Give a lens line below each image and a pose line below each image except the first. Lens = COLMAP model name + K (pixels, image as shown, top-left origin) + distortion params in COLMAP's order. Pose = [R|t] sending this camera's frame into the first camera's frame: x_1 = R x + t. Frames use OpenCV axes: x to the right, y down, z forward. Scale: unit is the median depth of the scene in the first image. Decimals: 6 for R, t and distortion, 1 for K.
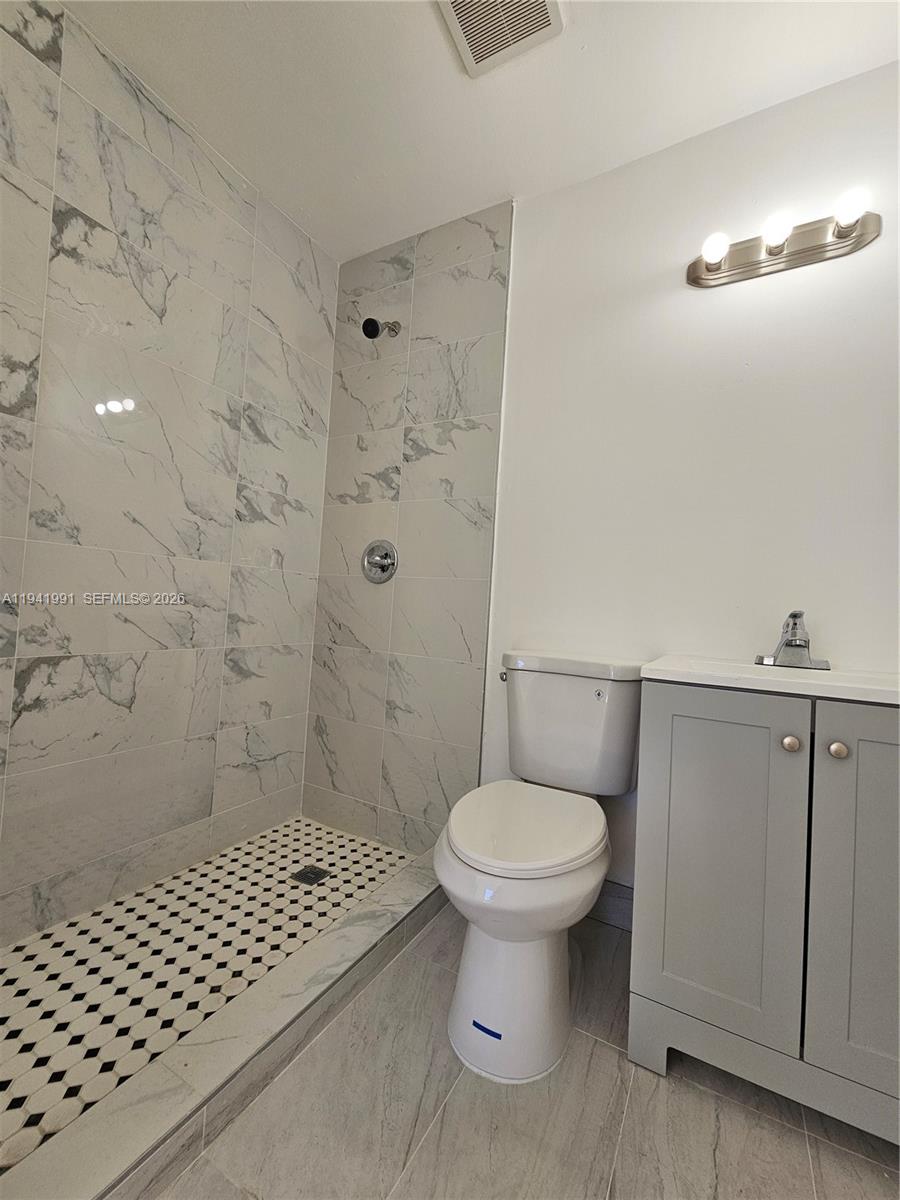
lens RADIAL K [[491.7, 0, 449.3], [0, 491.7, 598.8], [0, 0, 1]] dist [0.004382, 0.000302]
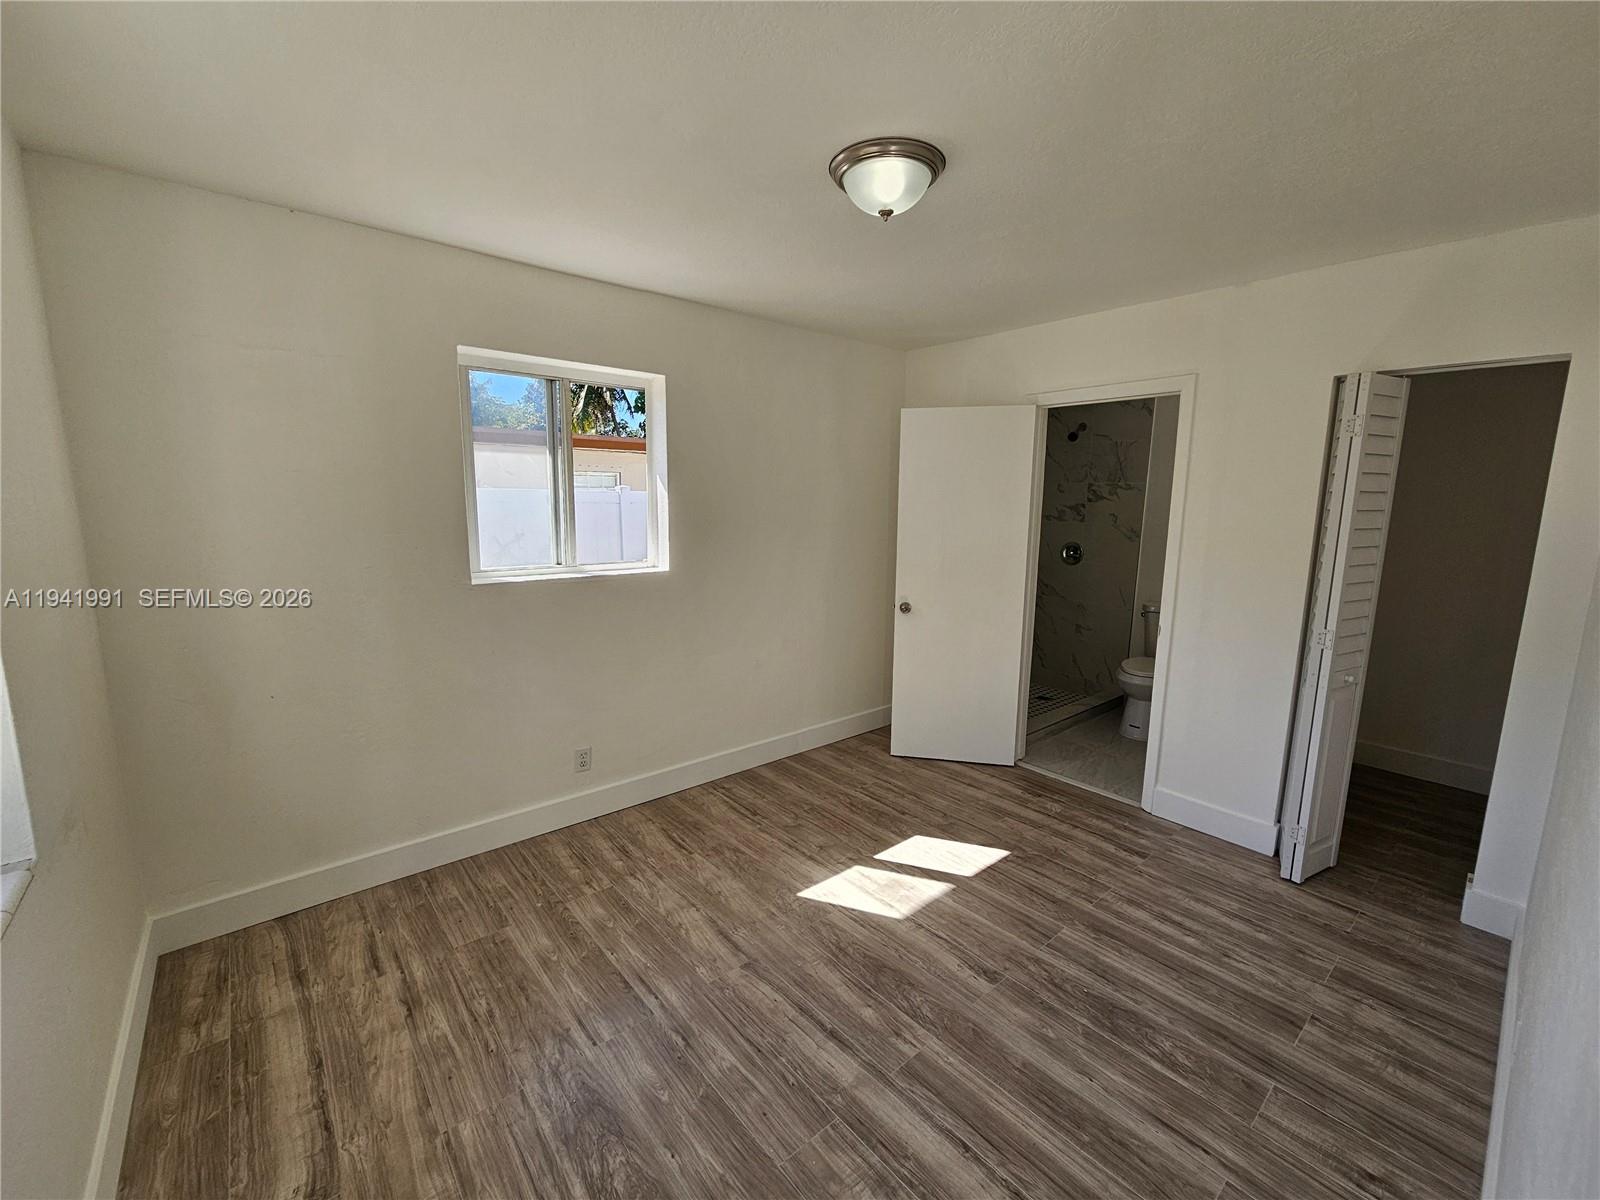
lens RADIAL K [[655.7, 0, 794.1], [0, 655.7, 597.9], [0, 0, 1]] dist [0.004382, 0.000302]
pose [[0.935440, 0.017240, -0.353065, -0.261178], [0.038308, 0.987983, 0.149739, -0.345927], [0.351404, -0.153597, 0.923539, -1.877774]]
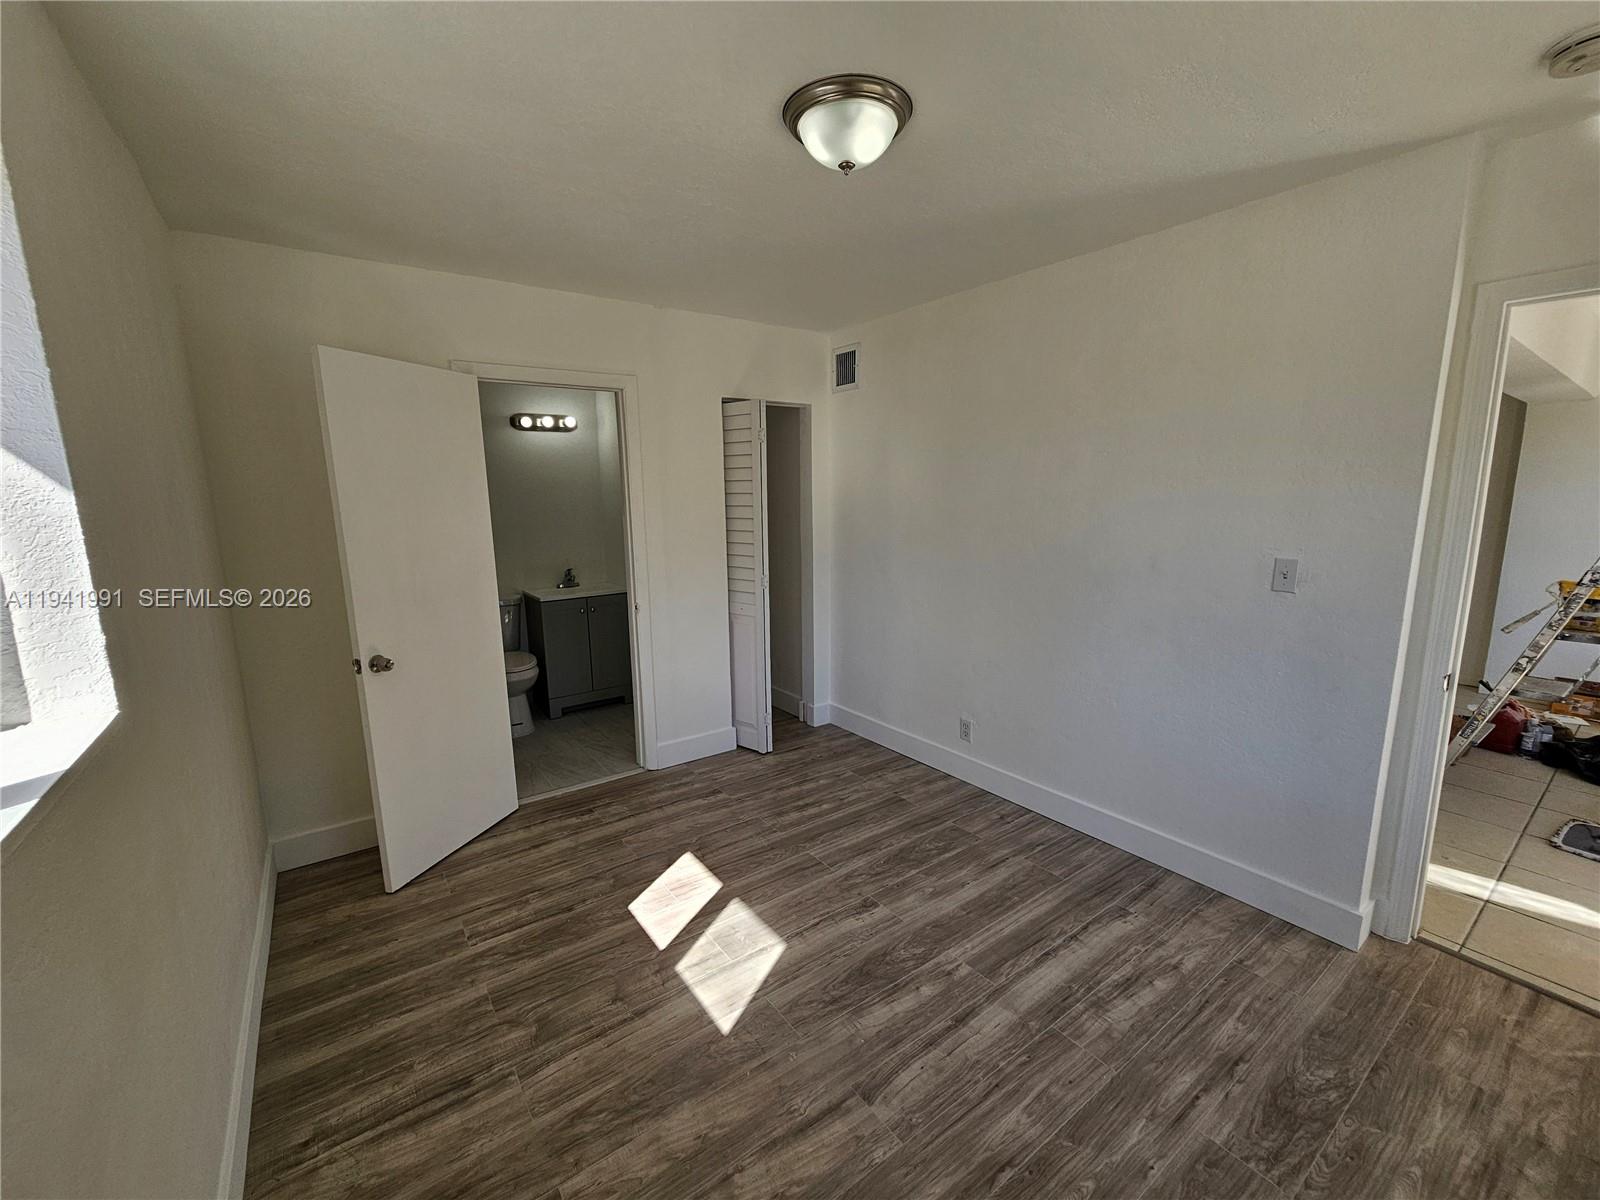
lens RADIAL K [[655.7, 0, 790.9], [0, 655.7, 608.1], [0, 0, 1]] dist [0.004382, 0.000302]
pose [[0.430960, -0.211130, 0.877324, -1.405269], [0.018074, 0.974068, 0.225532, -0.384923], [-0.902190, -0.081338, 0.423600, -1.179994]]
